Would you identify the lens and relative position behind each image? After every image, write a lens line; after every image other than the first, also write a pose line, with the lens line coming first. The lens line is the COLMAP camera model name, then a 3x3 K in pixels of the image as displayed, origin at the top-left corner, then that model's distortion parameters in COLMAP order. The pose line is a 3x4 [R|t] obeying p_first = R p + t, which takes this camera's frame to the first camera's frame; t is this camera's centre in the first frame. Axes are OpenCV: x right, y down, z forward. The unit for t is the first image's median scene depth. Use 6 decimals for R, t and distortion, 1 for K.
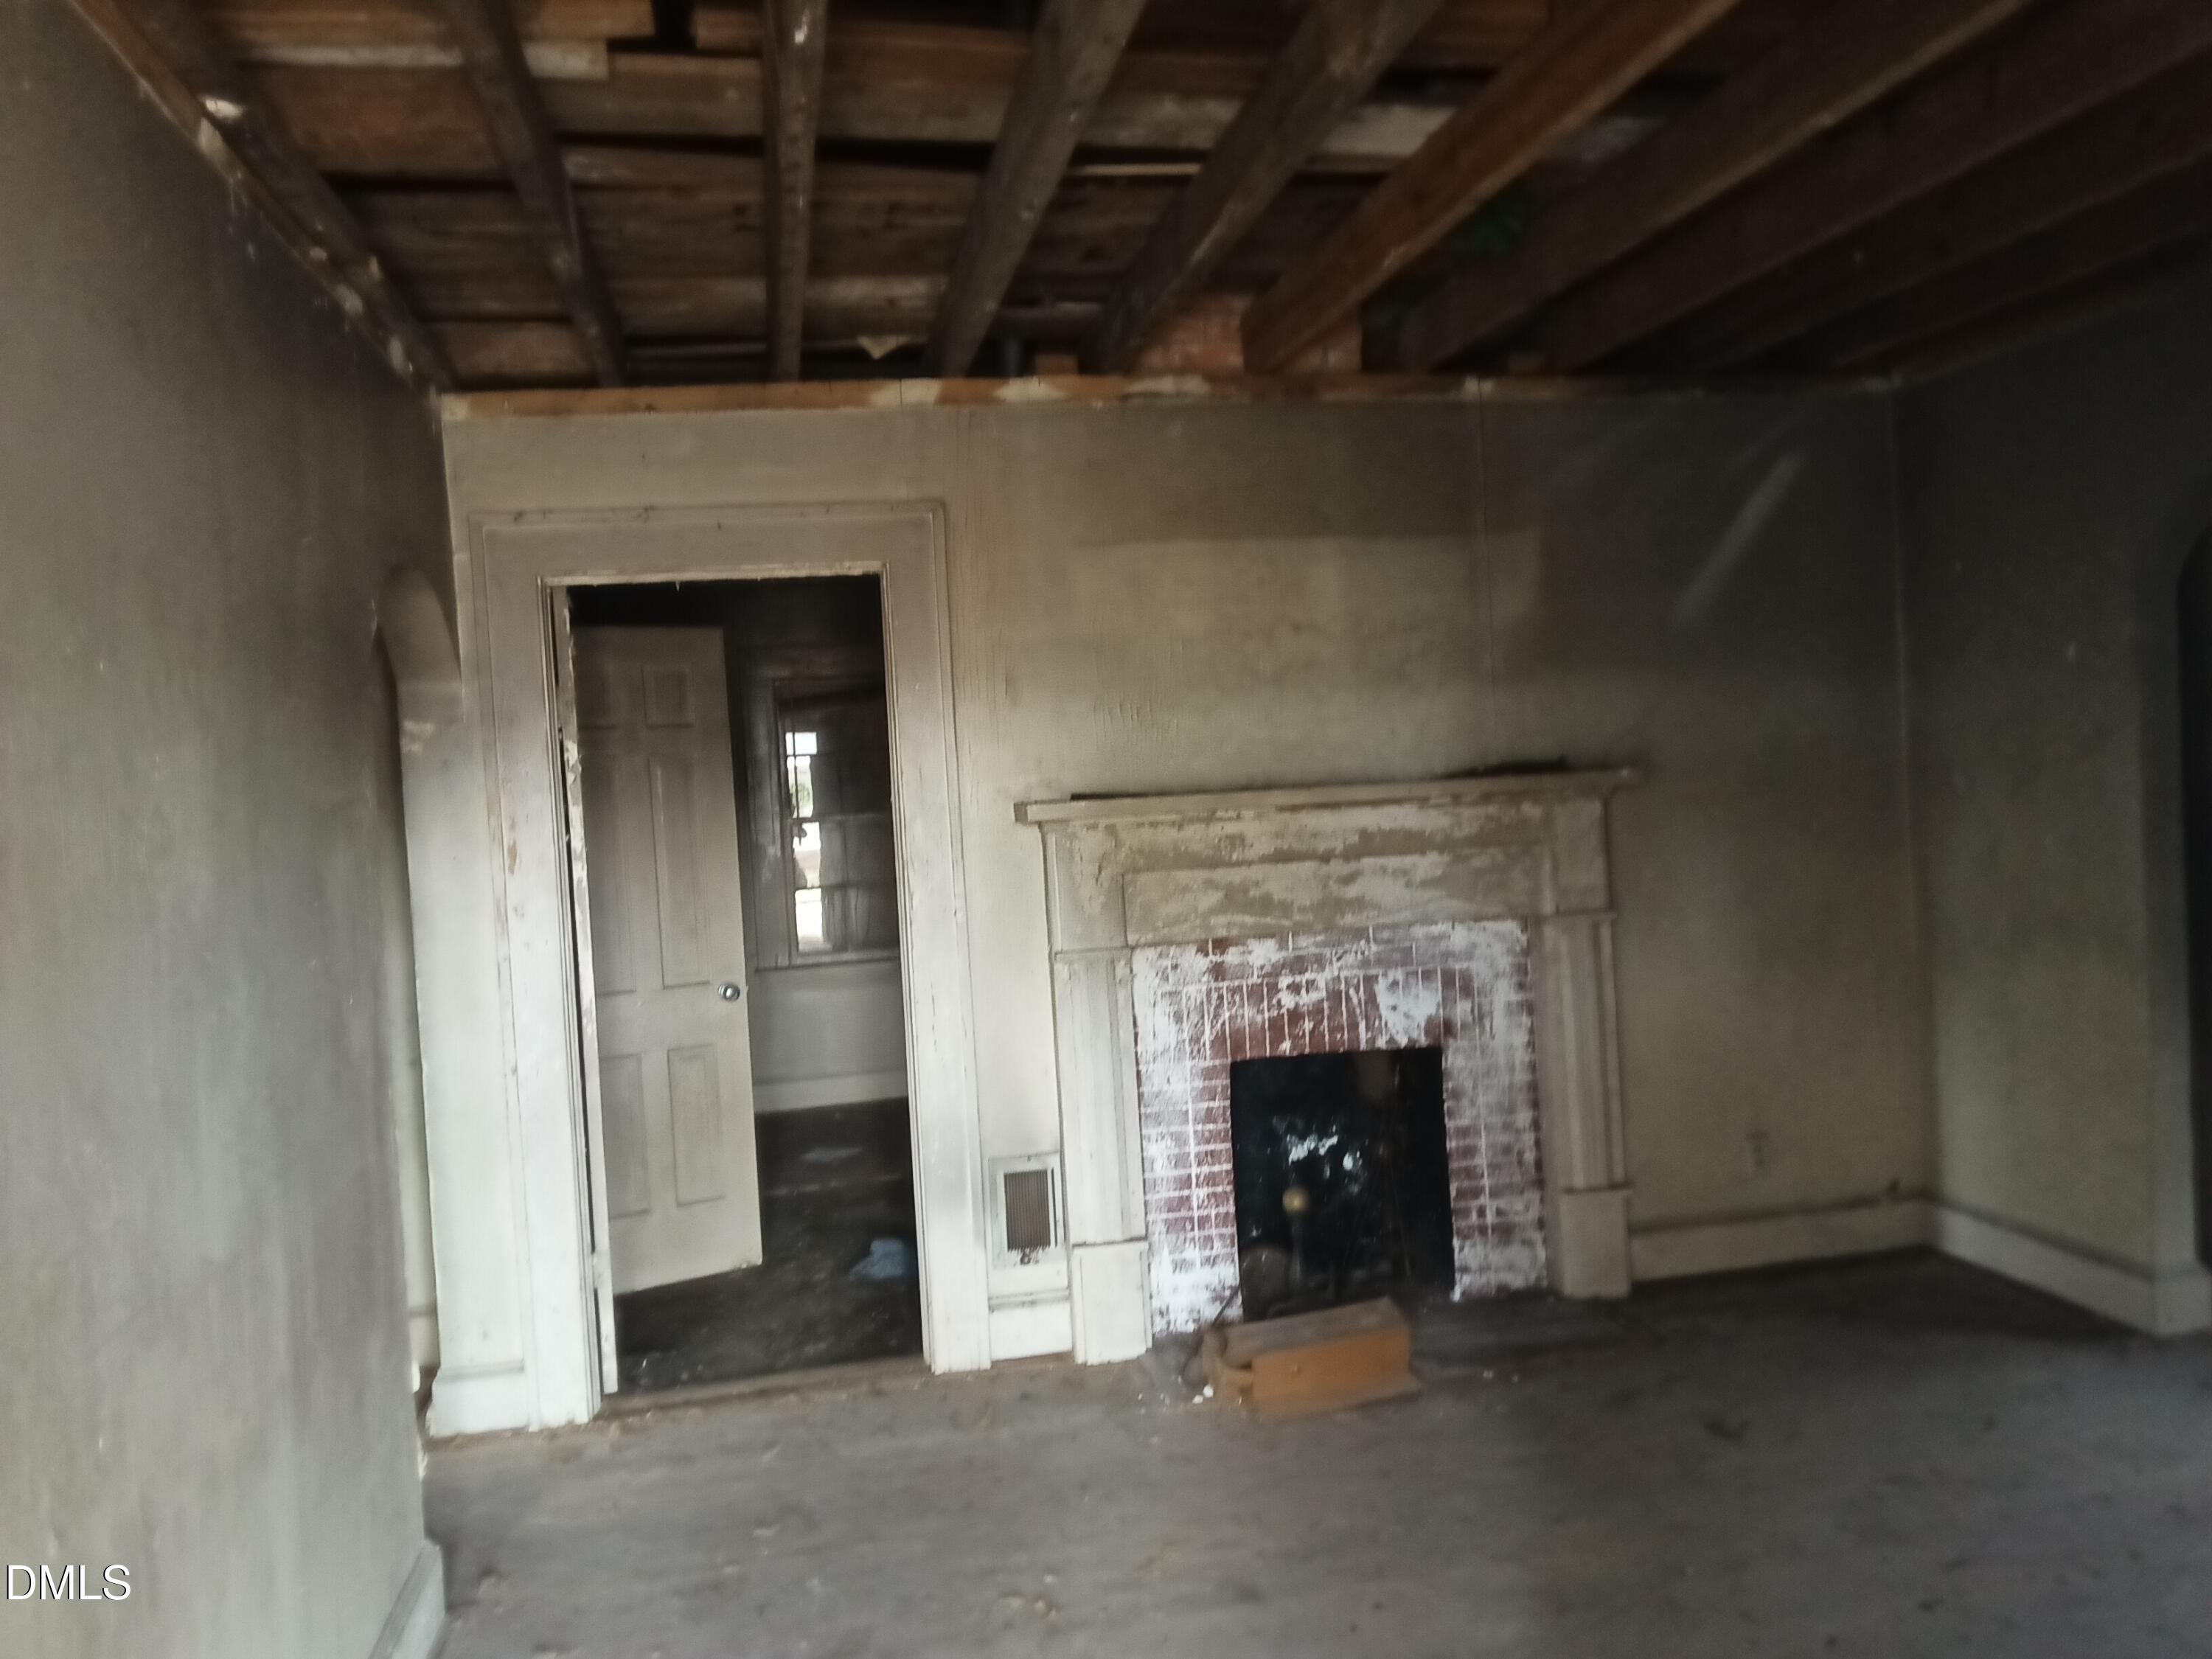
lens RADIAL K [[1734.3, 0, 1122.8], [0, 1734.3, 841.5], [0, 0, 1]] dist [0.036262, -0.058001]
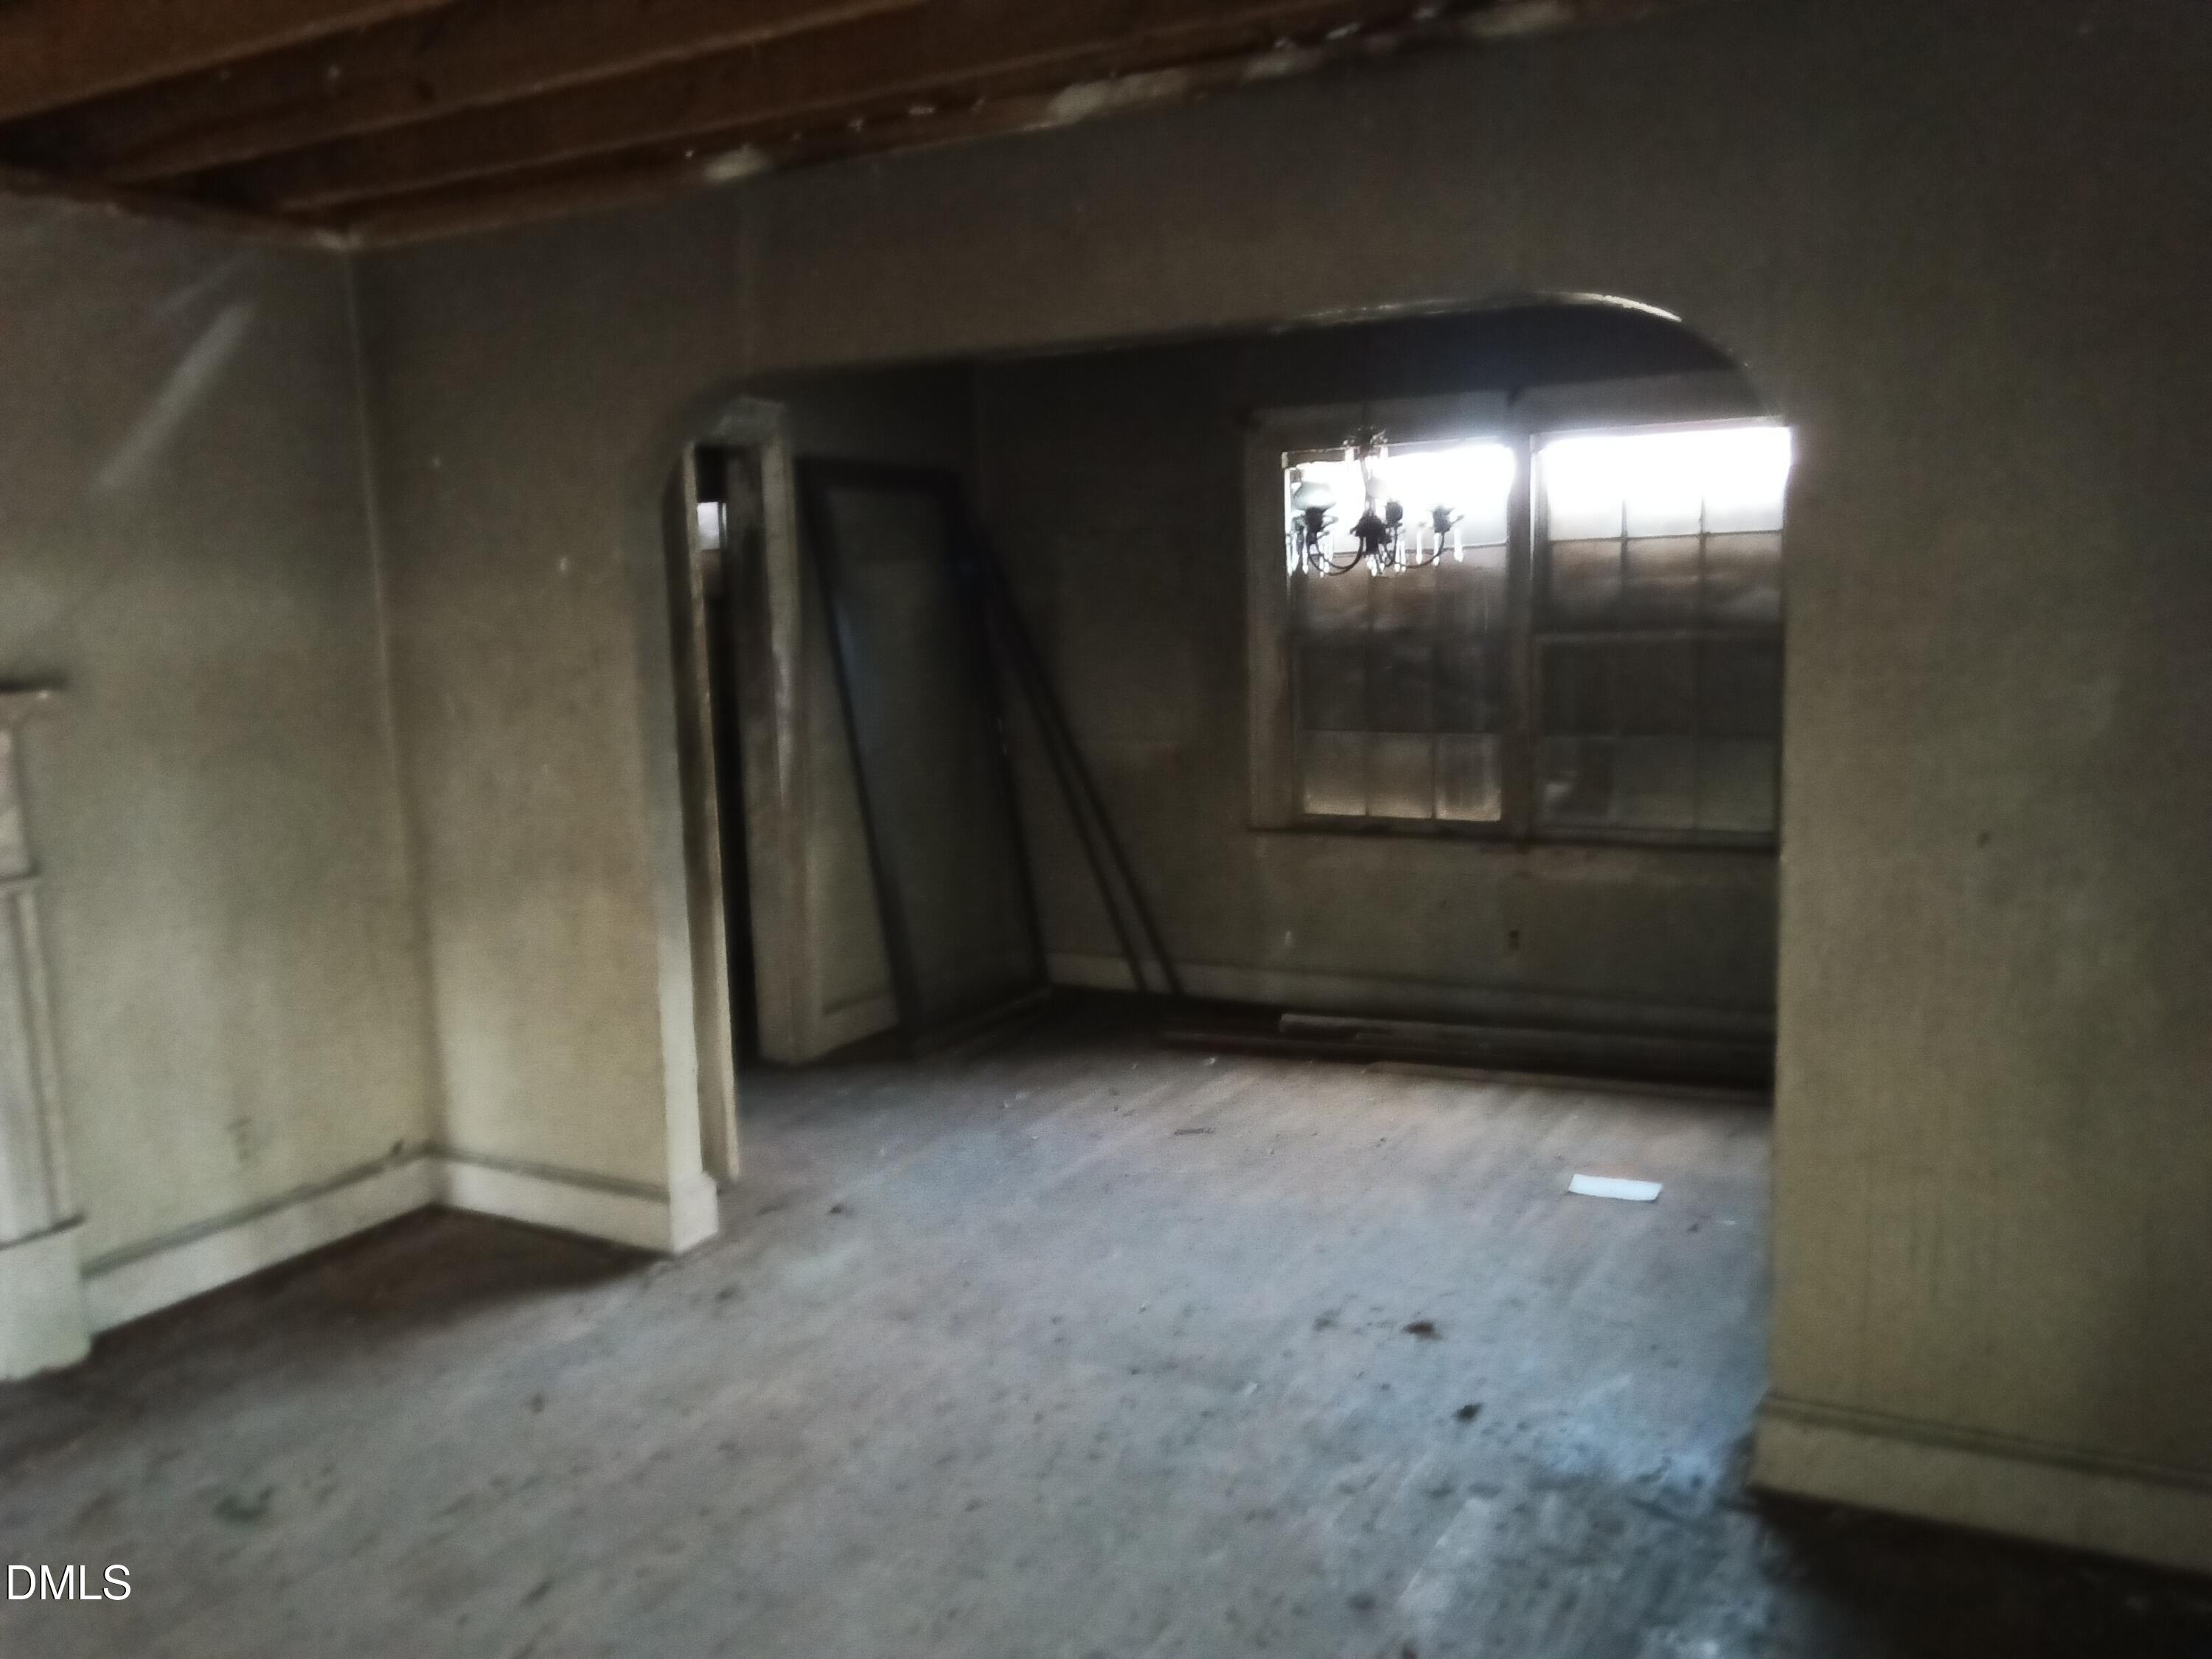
lens RADIAL K [[1734.3, 0, 1107.7], [0, 1734.3, 837.0], [0, 0, 1]] dist [0.036262, -0.058001]
pose [[0.657557, -0.068847, 0.750253, 0.016443], [0.023122, 0.997191, 0.071242, -0.021317], [-0.753050, -0.029498, 0.657301, 0.140474]]
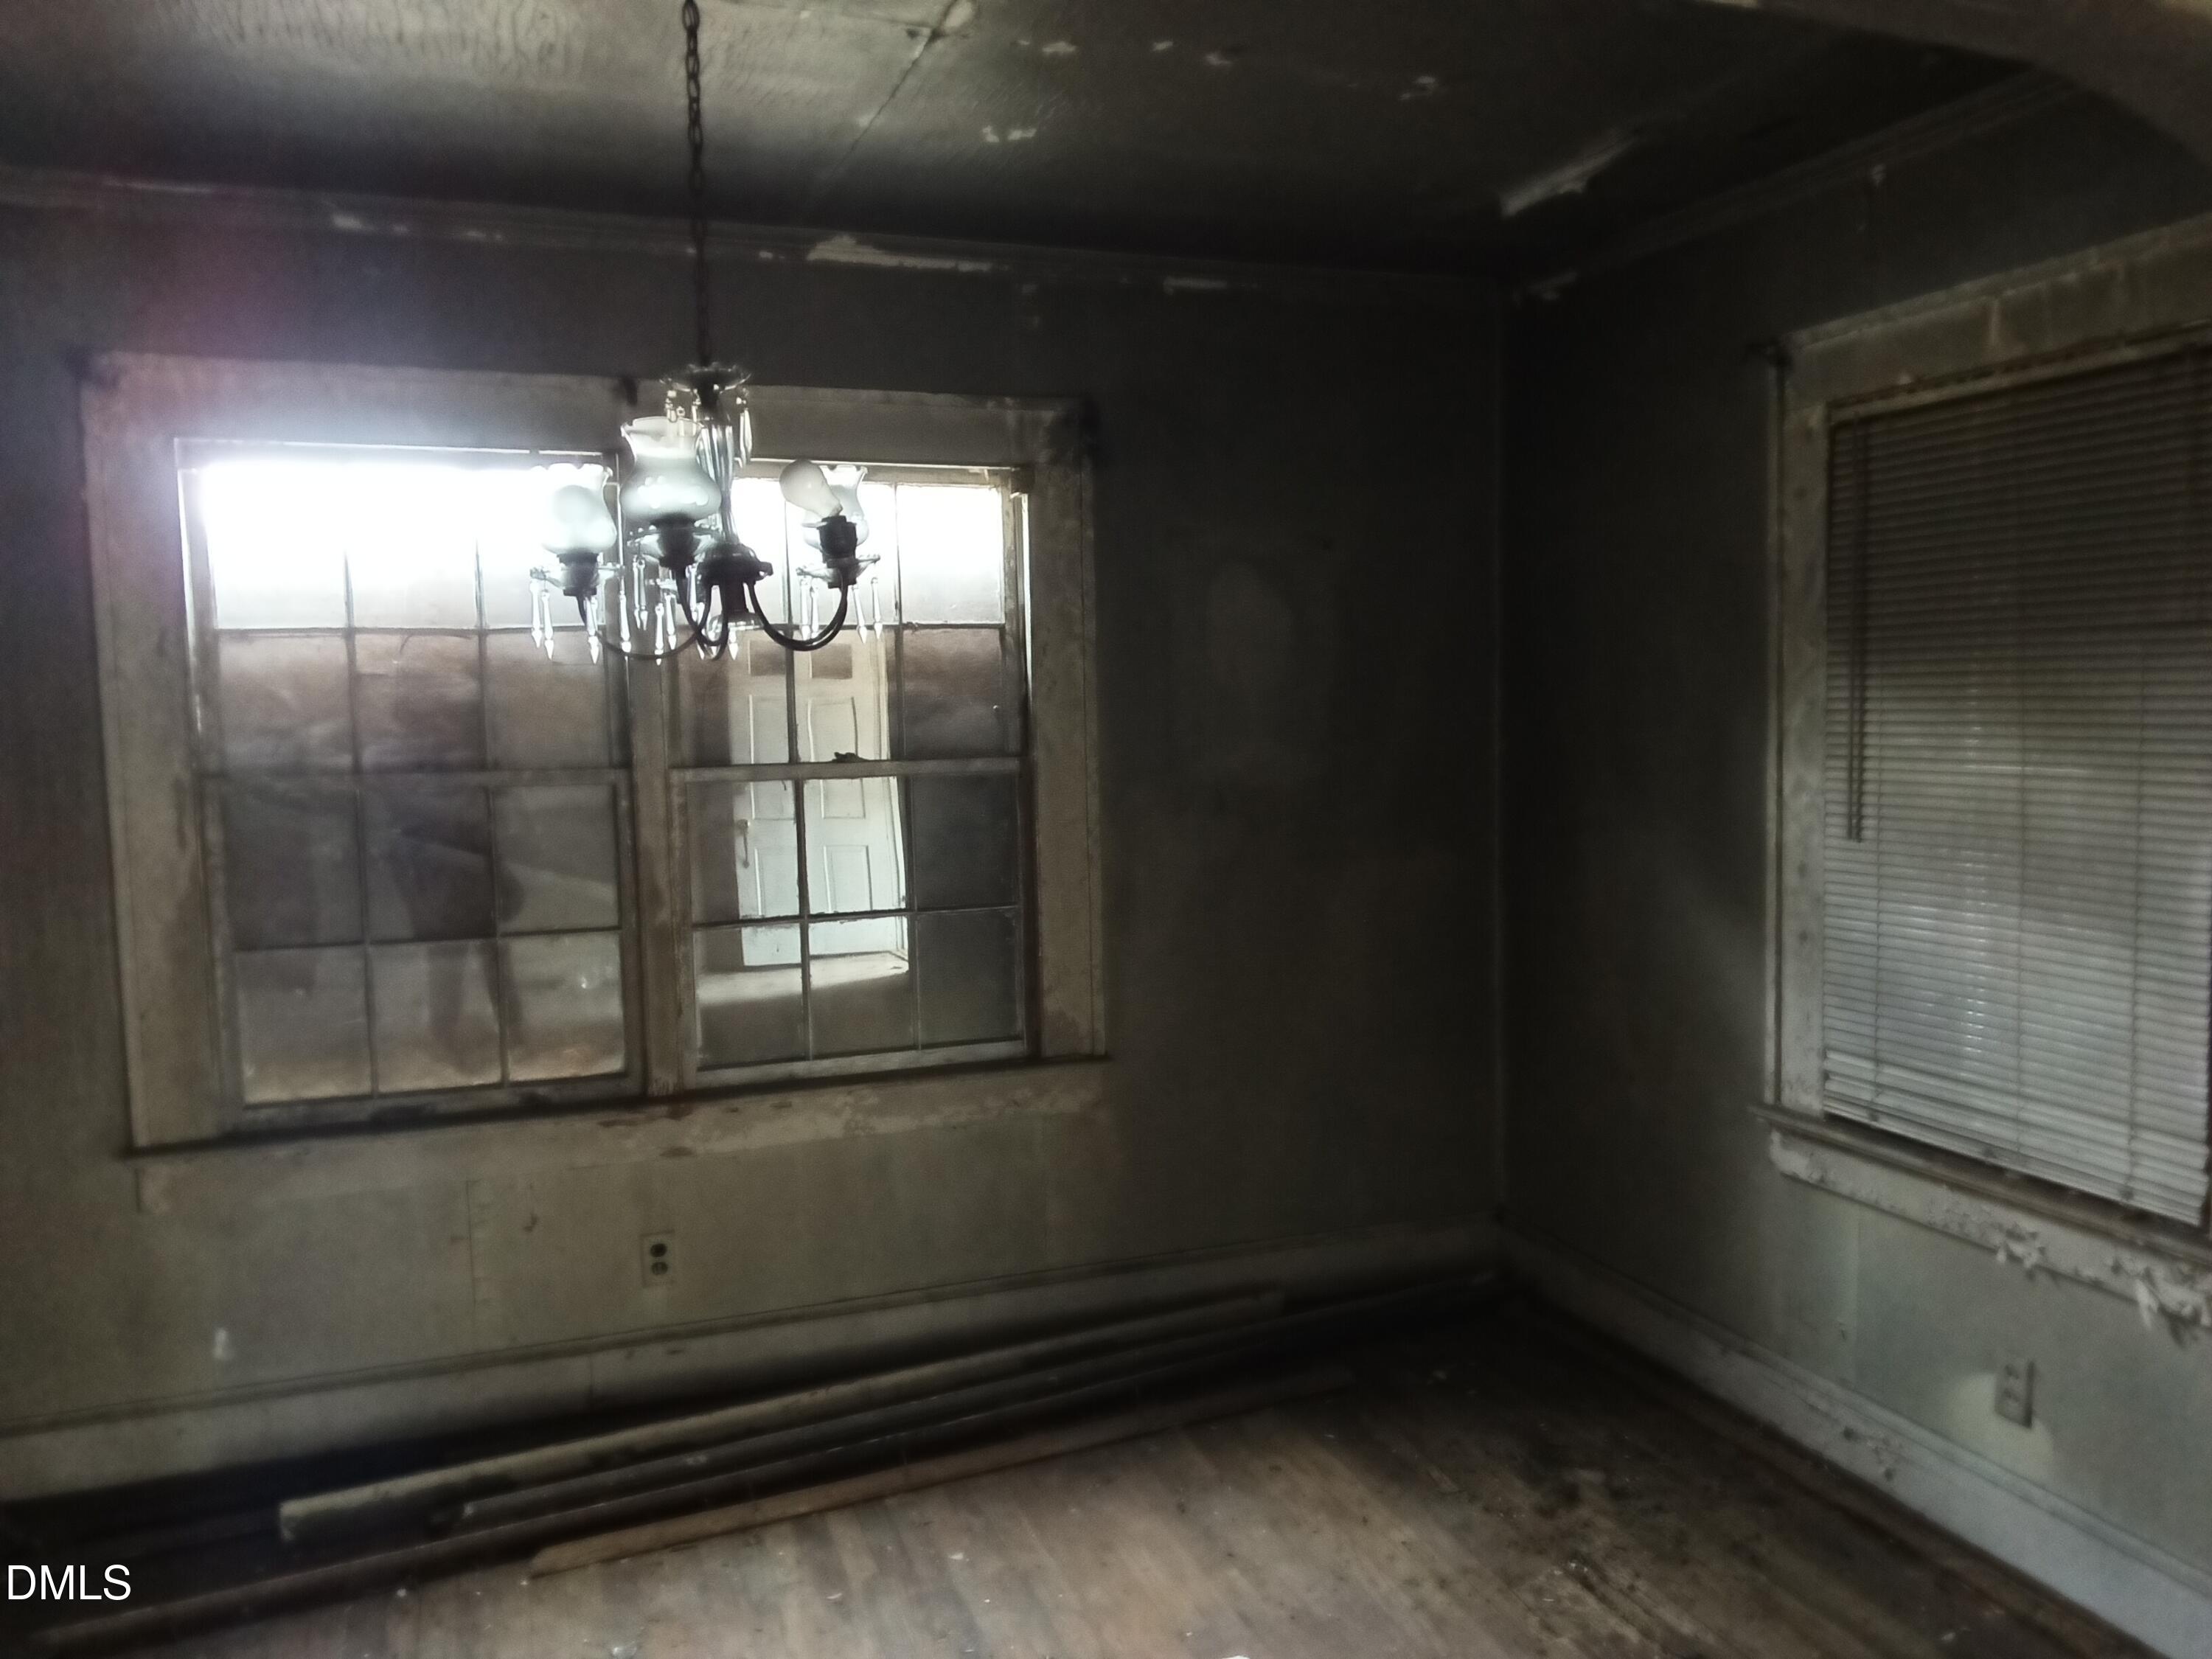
lens RADIAL K [[1734.3, 0, 1129.7], [0, 1734.3, 829.8], [0, 0, 1]] dist [0.036262, -0.058001]
pose [[-0.147092, -0.027752, 0.988733, 0.360873], [0.063193, 0.997301, 0.037393, -0.060381], [-0.987102, 0.067981, -0.144941, 0.653392]]
